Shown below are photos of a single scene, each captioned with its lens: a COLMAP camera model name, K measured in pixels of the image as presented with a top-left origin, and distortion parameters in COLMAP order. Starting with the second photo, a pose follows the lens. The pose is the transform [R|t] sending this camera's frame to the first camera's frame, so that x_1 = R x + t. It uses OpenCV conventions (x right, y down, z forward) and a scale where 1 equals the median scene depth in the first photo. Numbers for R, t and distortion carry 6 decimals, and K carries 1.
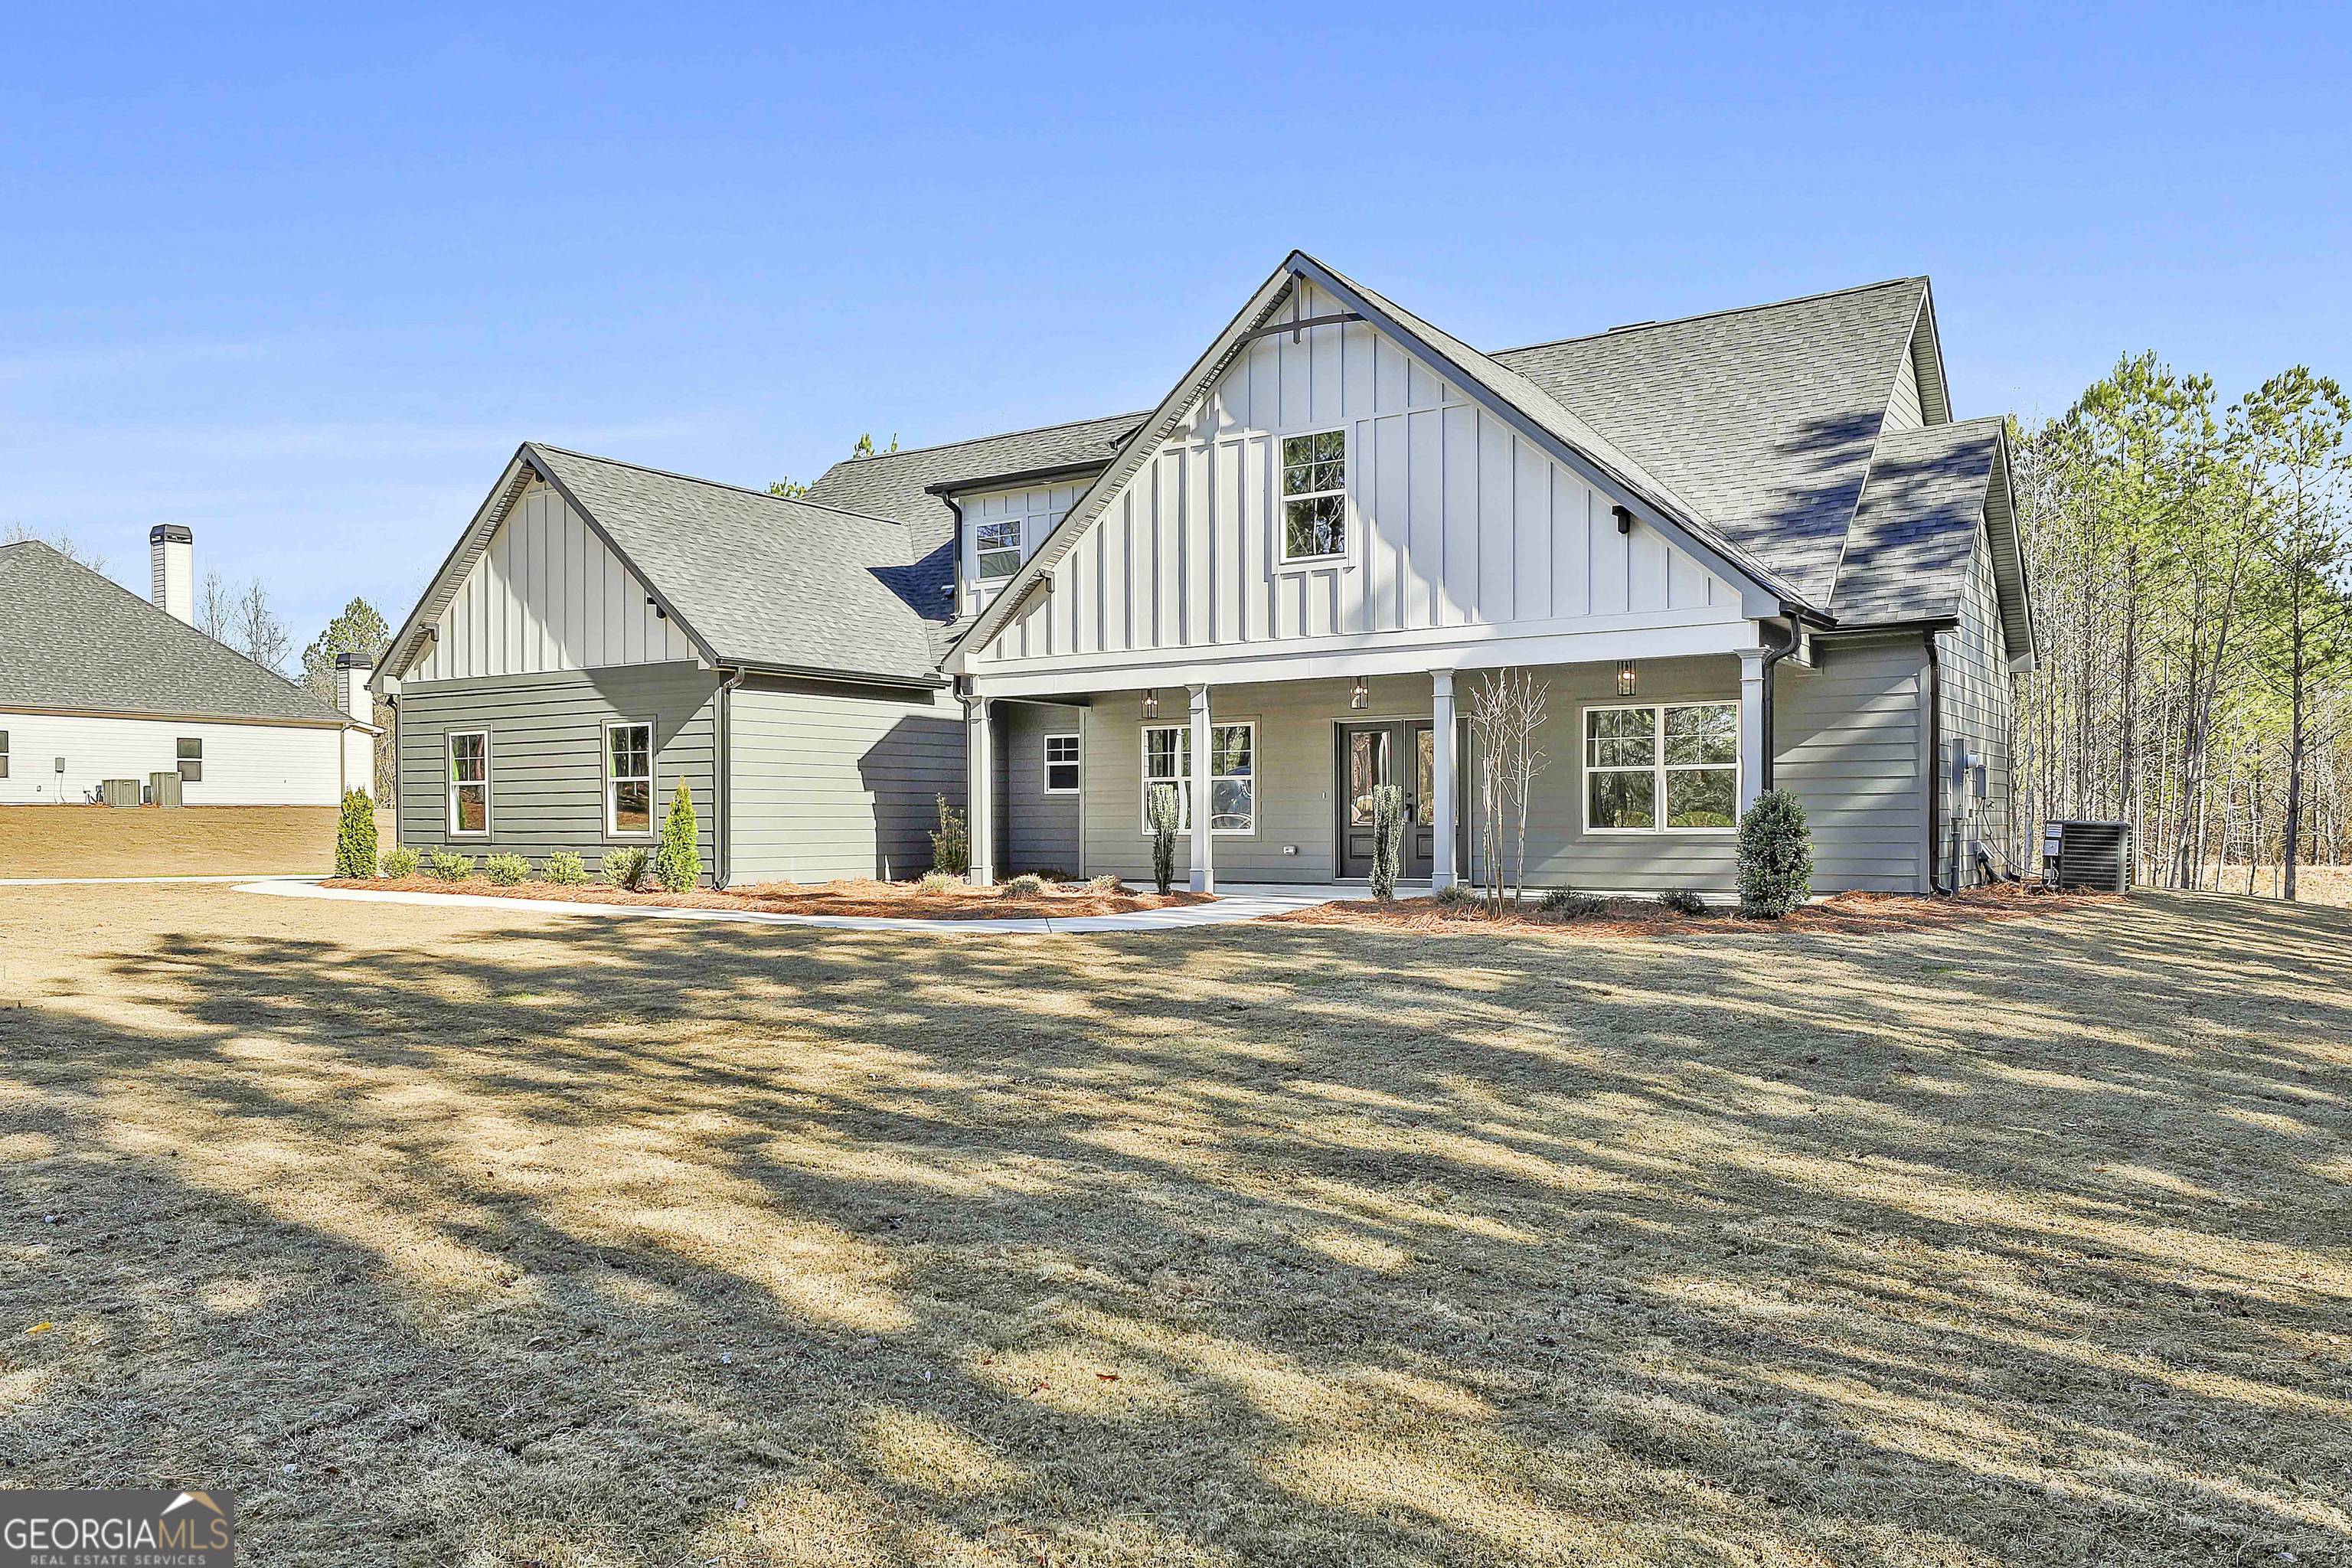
lens RADIAL K [[1539.1, 0, 1157.0], [0, 1539.1, 799.5], [0, 0, 1]] dist [0.005832, 0.000341]
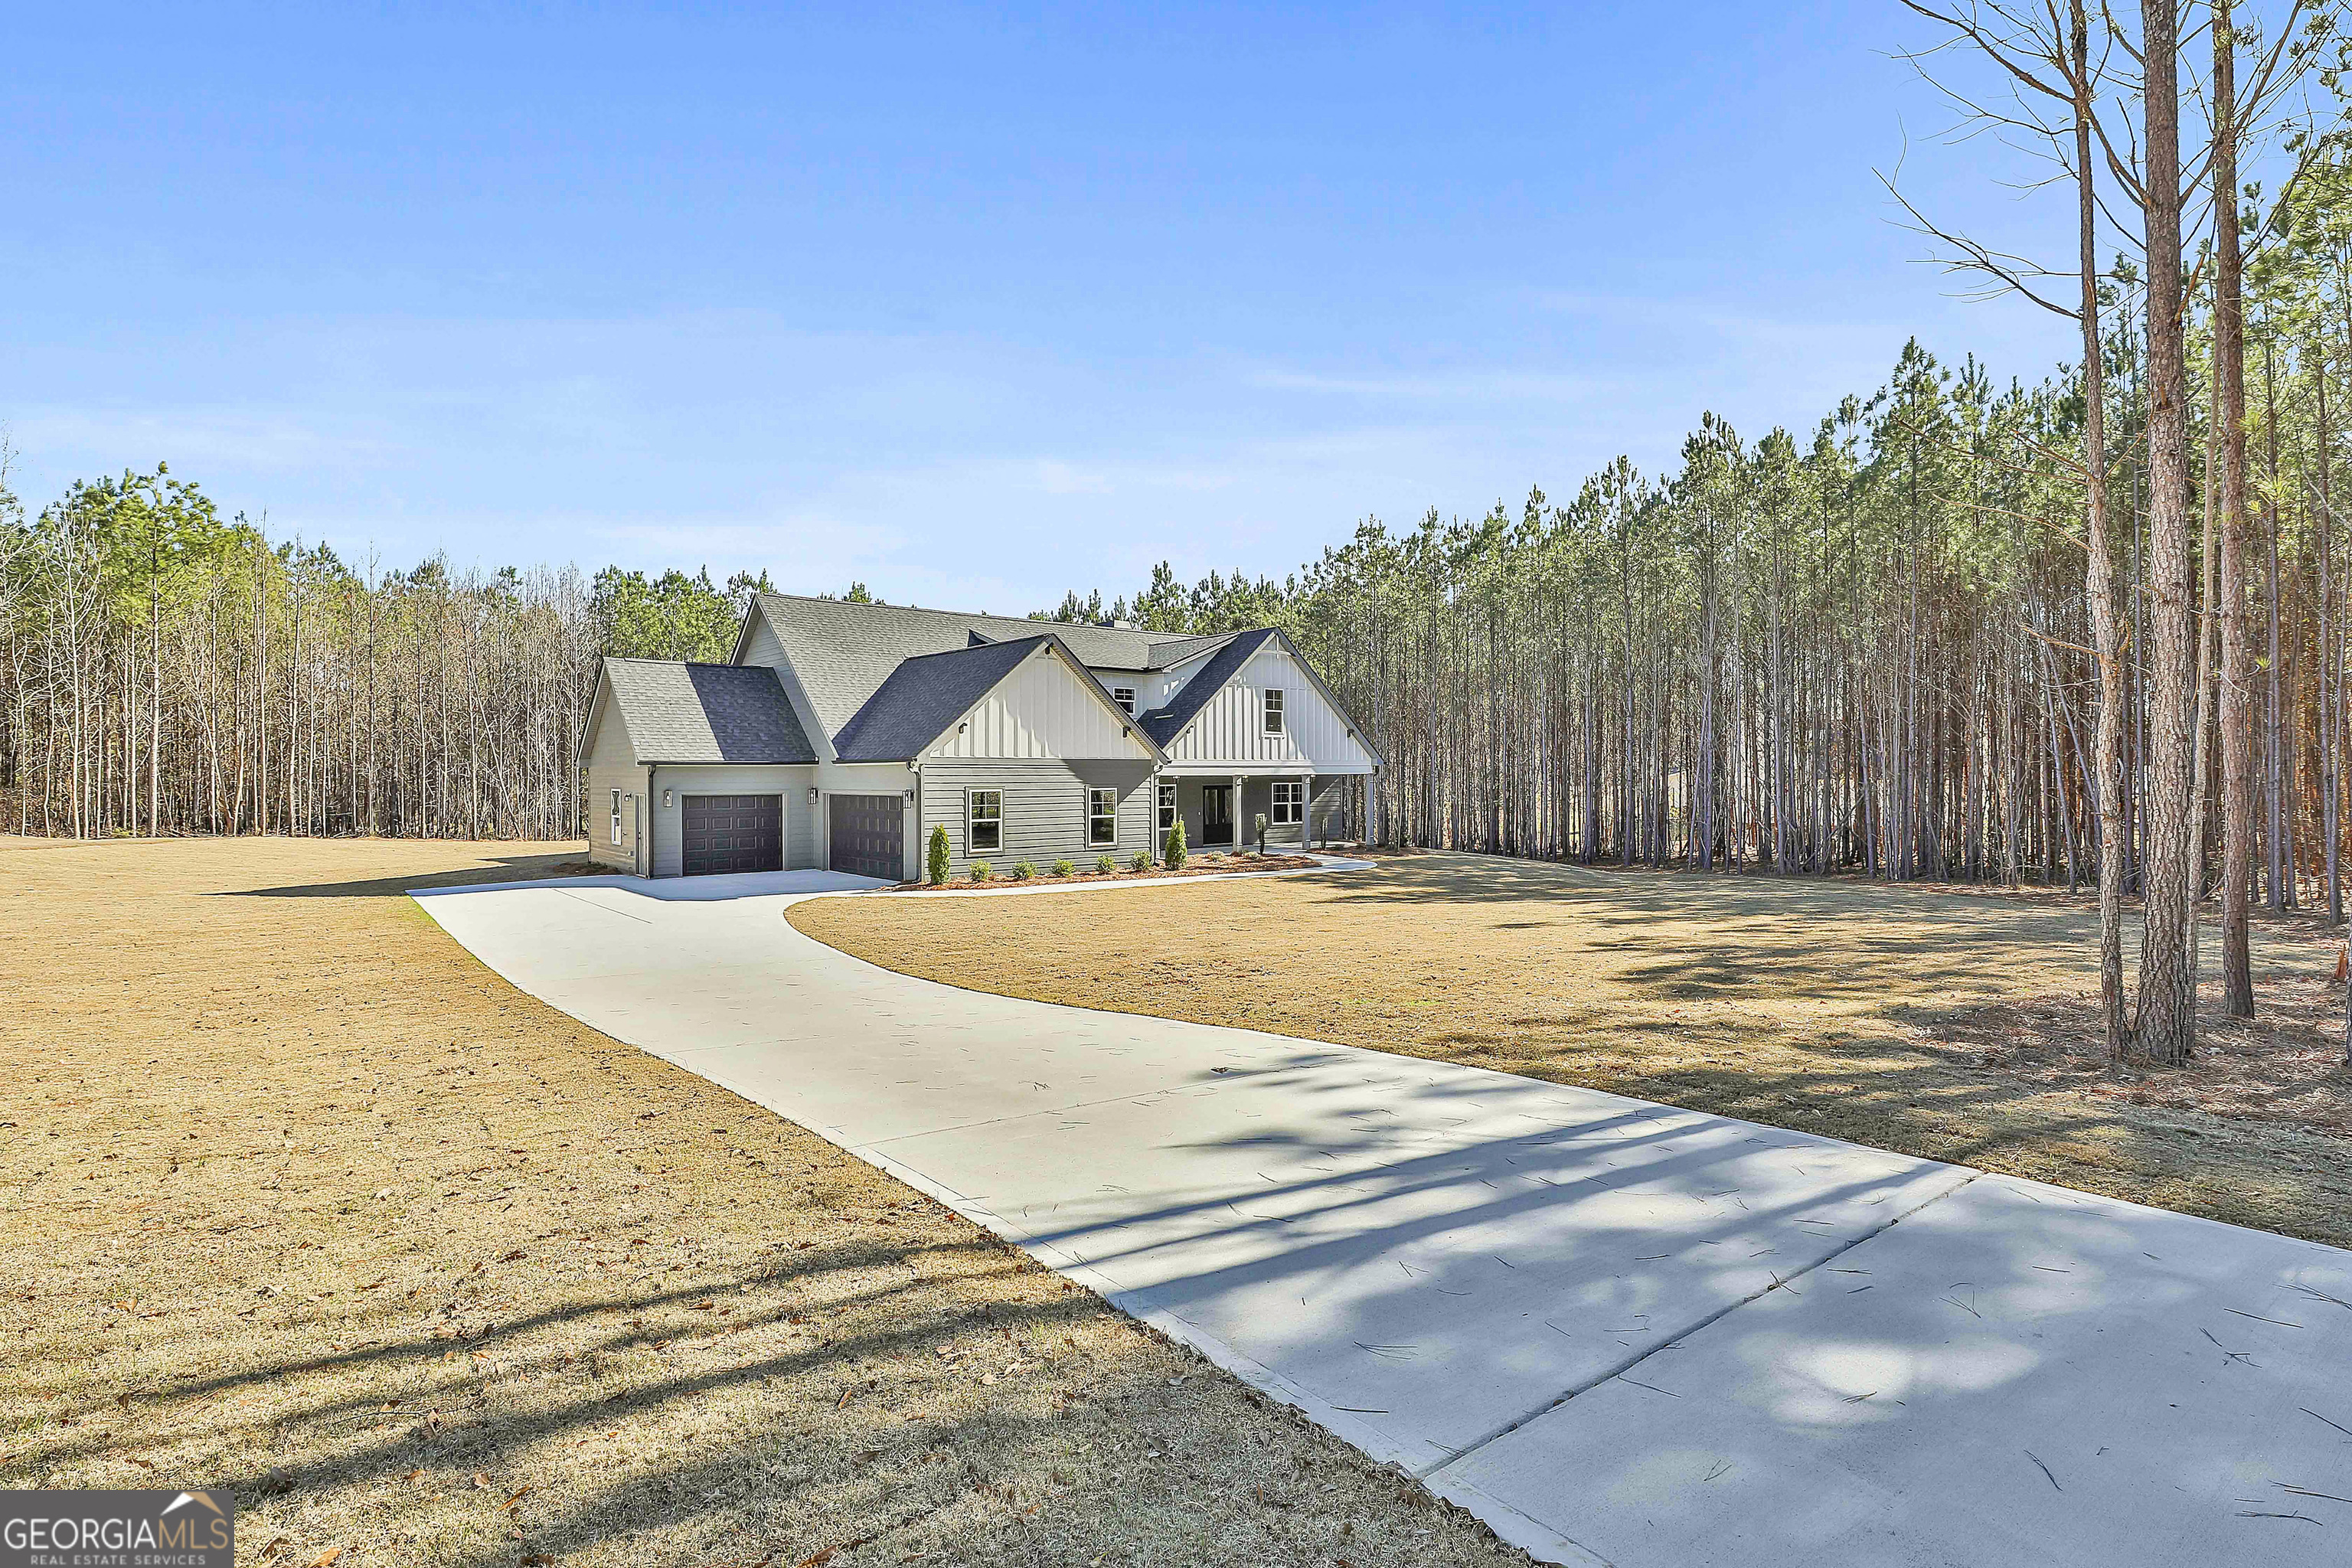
lens RADIAL K [[1138.2, 0, 1172.6], [0, 1138.2, 778.2], [0, 0, 1]] dist [-0.006948, 0.004924]
pose [[0.293228, 0.000193, 0.956043, -1.737920], [-0.006963, 0.999974, 0.001933, -0.066692], [-0.956017, -0.007224, 0.293221, 0.490685]]
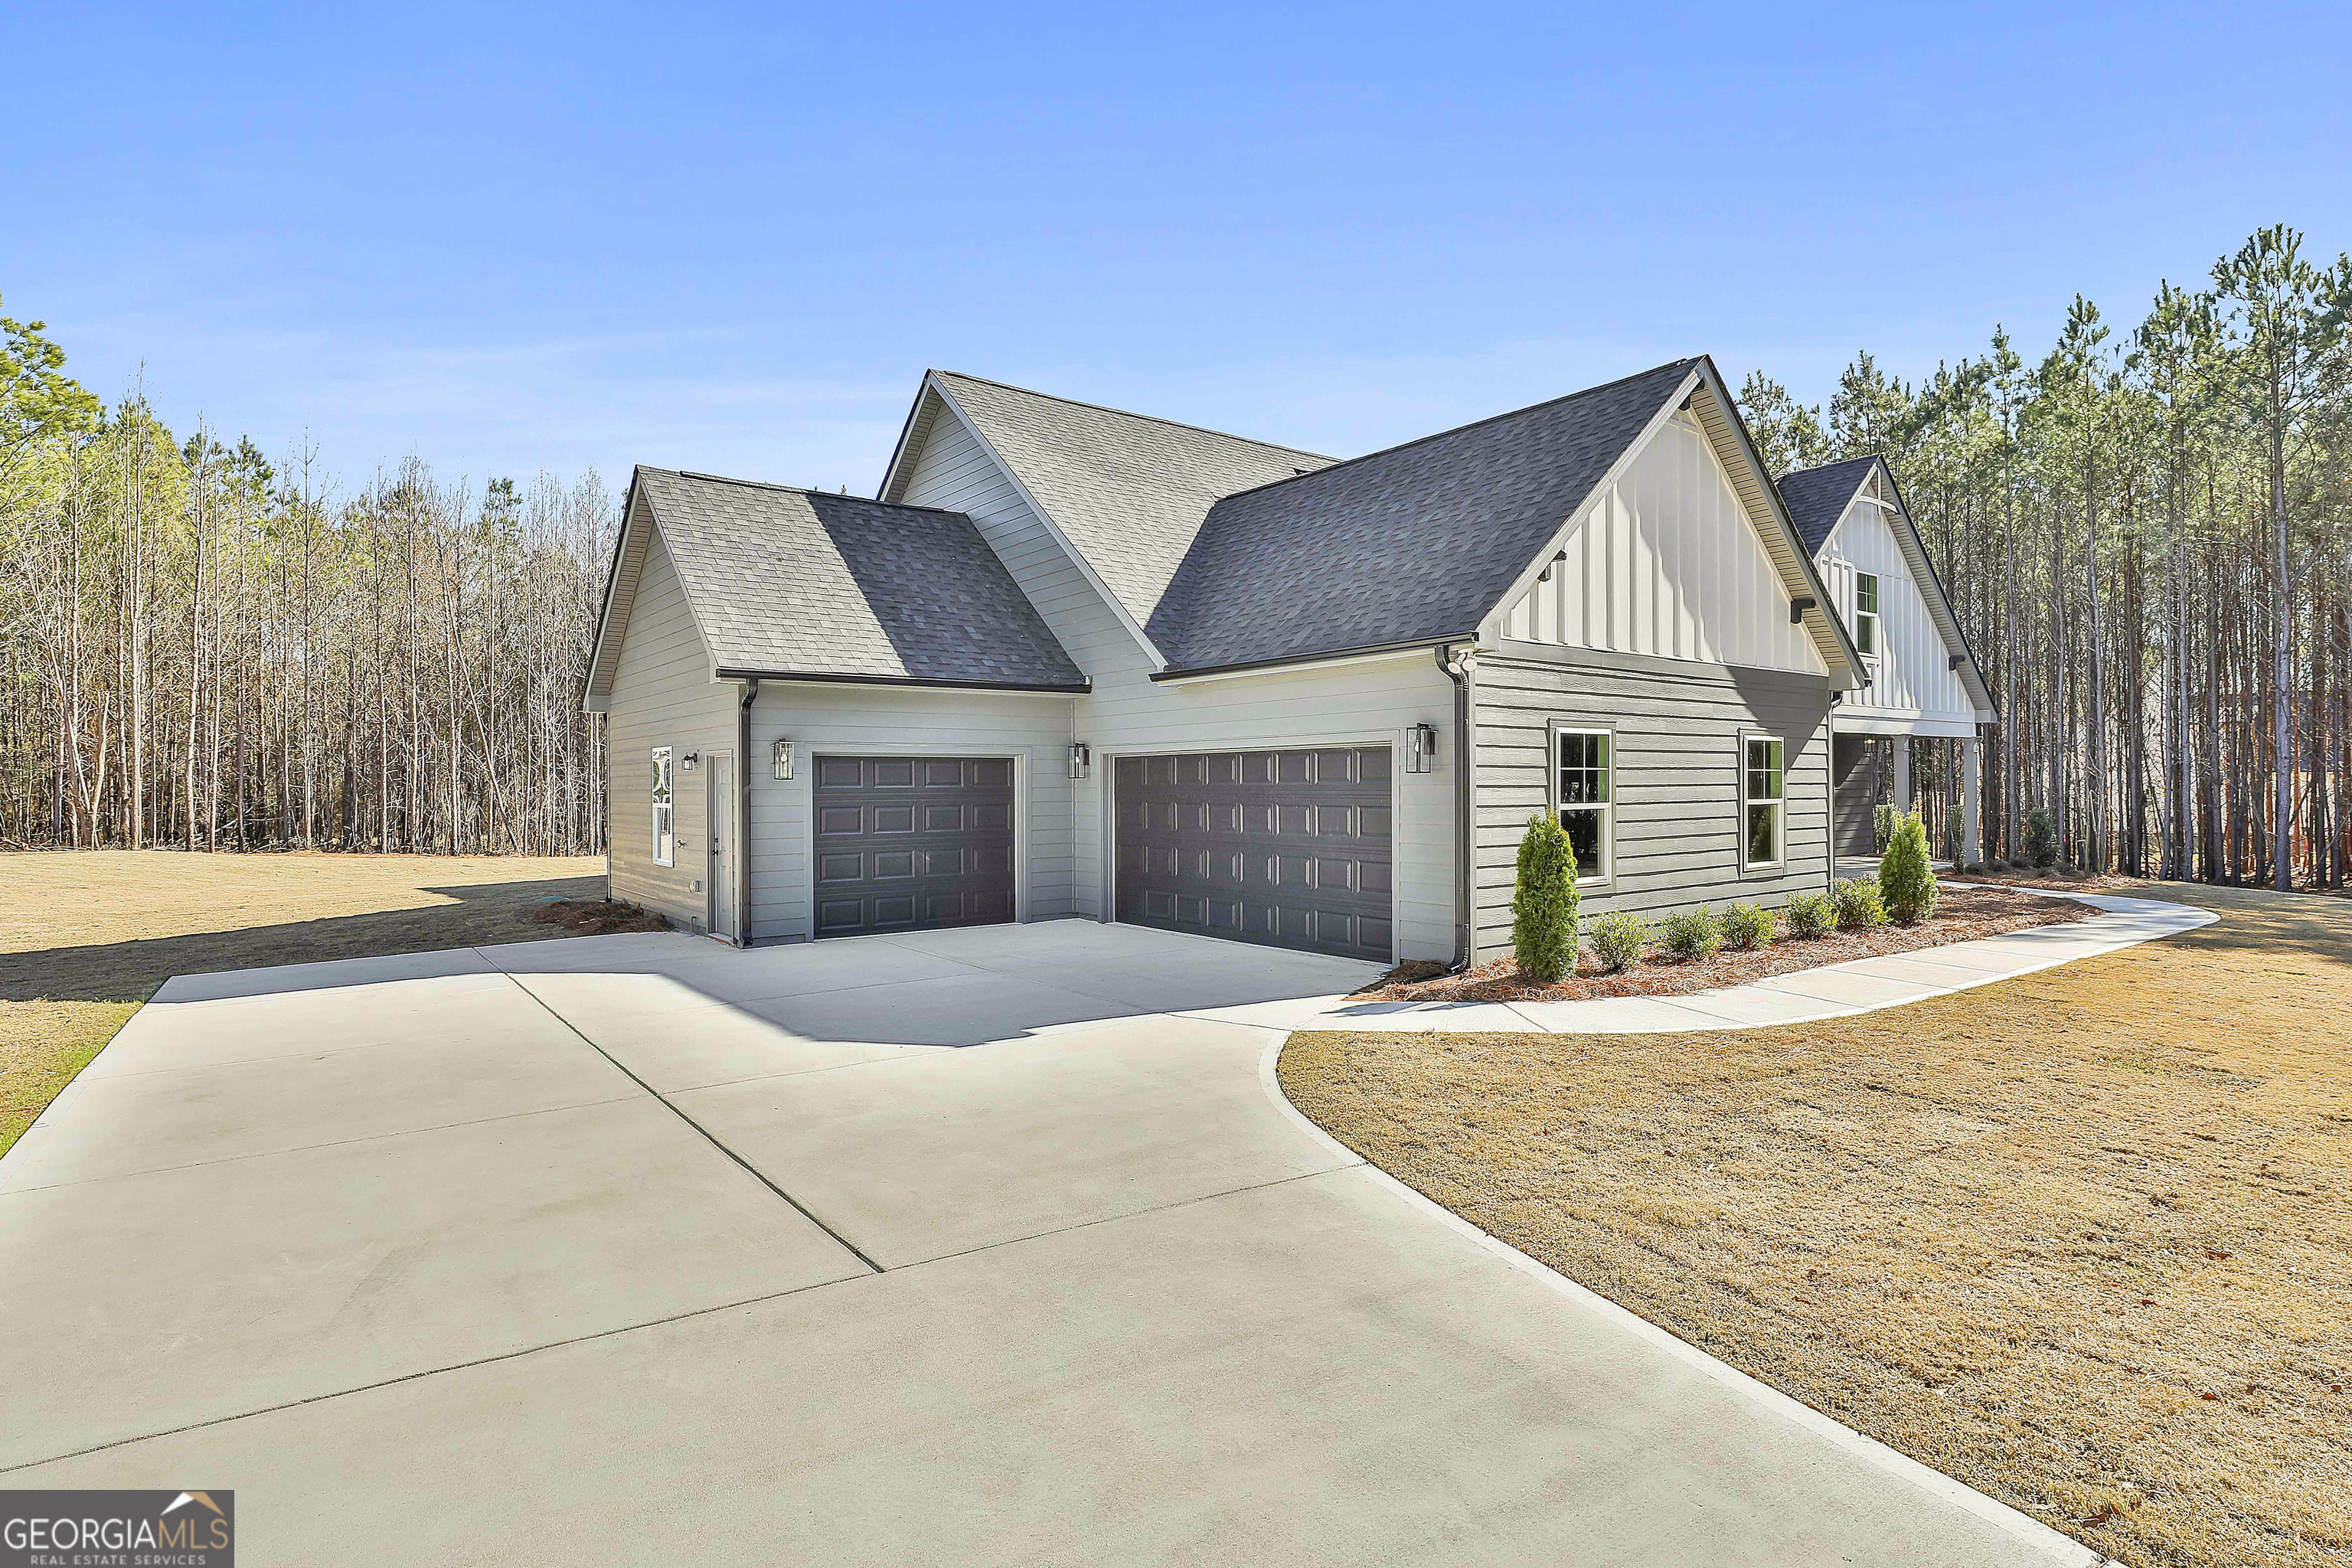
lens RADIAL K [[1206.9, 0, 1179.2], [0, 1206.9, 790.4], [0, 0, 1]] dist [-0.011918, 0.000589]
pose [[0.330020, -0.000917, 0.943974, -1.101296], [-0.004453, 0.999987, 0.002528, -0.019954], [-0.943964, -0.005038, 0.330011, 1.099575]]
